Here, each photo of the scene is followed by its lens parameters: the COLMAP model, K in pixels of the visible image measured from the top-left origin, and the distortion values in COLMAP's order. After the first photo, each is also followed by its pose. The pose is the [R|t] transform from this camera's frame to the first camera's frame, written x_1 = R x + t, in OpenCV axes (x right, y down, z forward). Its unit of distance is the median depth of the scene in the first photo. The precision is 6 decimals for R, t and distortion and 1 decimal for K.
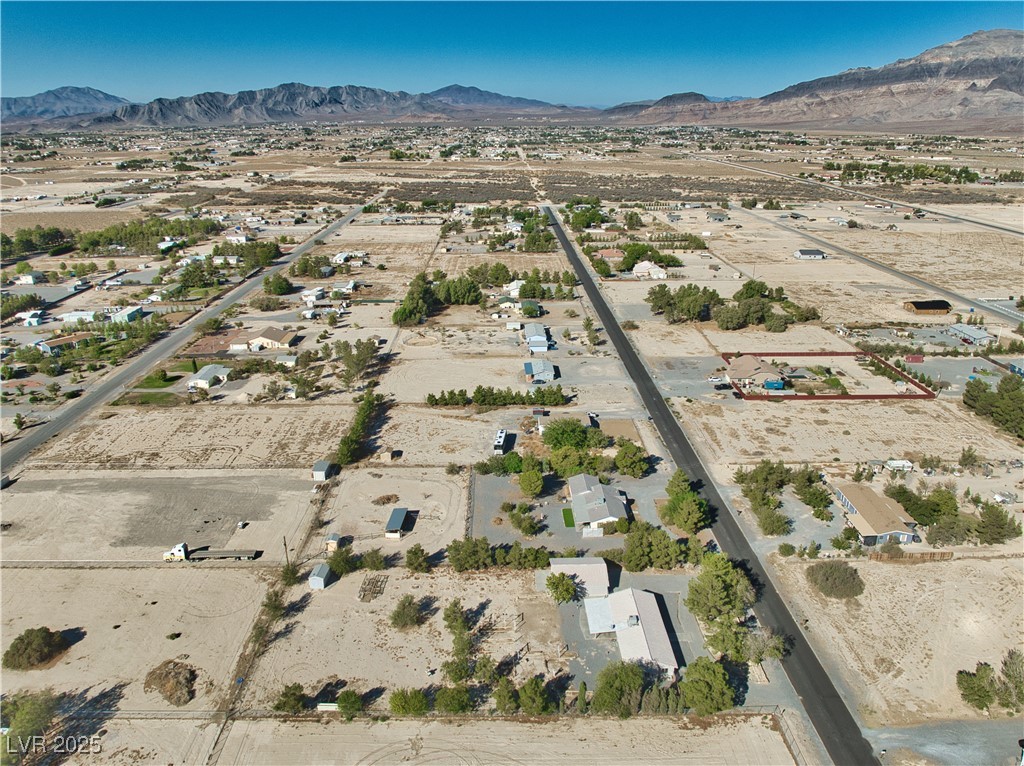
lens RADIAL K [[734.6, 0, 513.9], [0, 734.6, 383.5], [0, 0, 1]] dist [-0.053528, -0.001091]
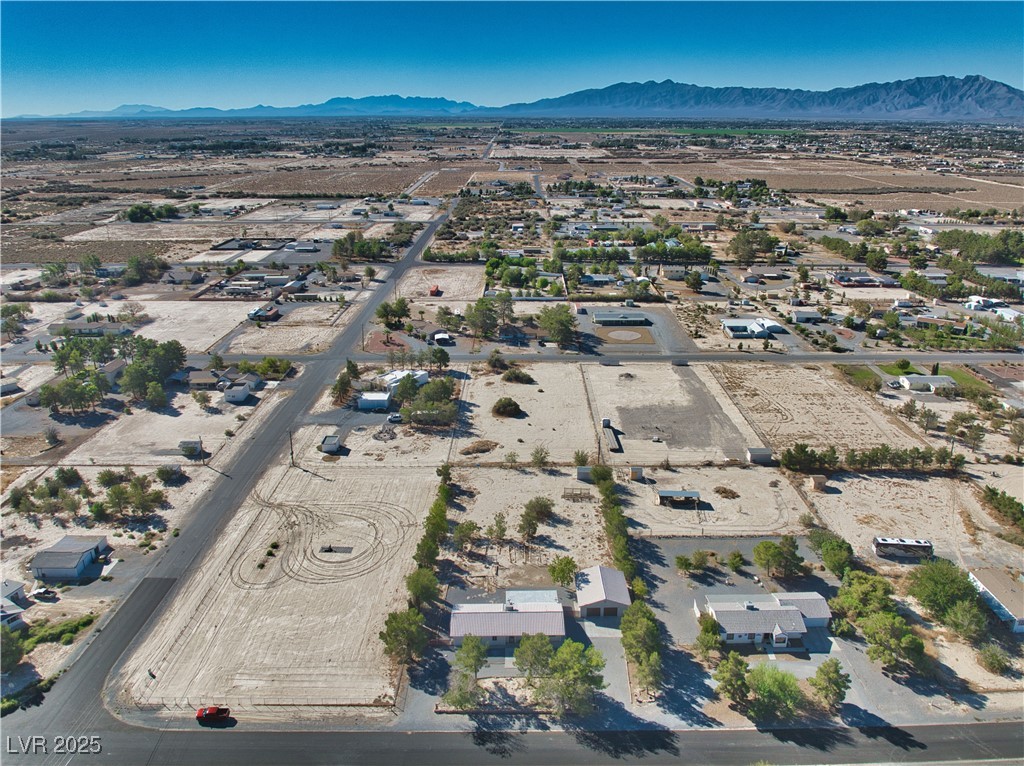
lens RADIAL K [[734.6, 0, 513.9], [0, 734.6, 383.5], [0, 0, 1]] dist [-0.053528, -0.001091]
pose [[-0.015049, 0.347578, -0.937530, 0.905729], [-0.336504, 0.881182, 0.332088, -0.263700], [0.941562, 0.320480, 0.103701, 0.710158]]
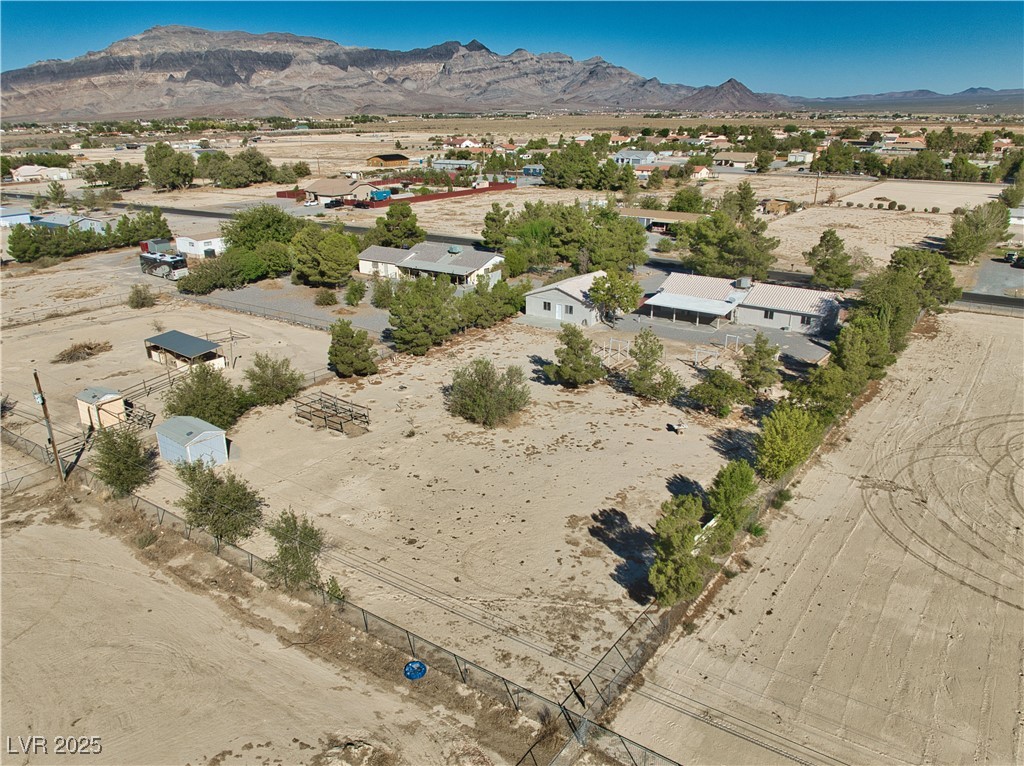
lens RADIAL K [[741.8, 0, 516.9], [0, 741.8, 413.7], [0, 0, 1]] dist [-0.044154, -0.003257]
pose [[0.591109, -0.307463, 0.745692, -0.446233], [0.273637, 0.946112, 0.173189, 0.235338], [-0.758758, 0.101675, 0.643389, 0.653814]]
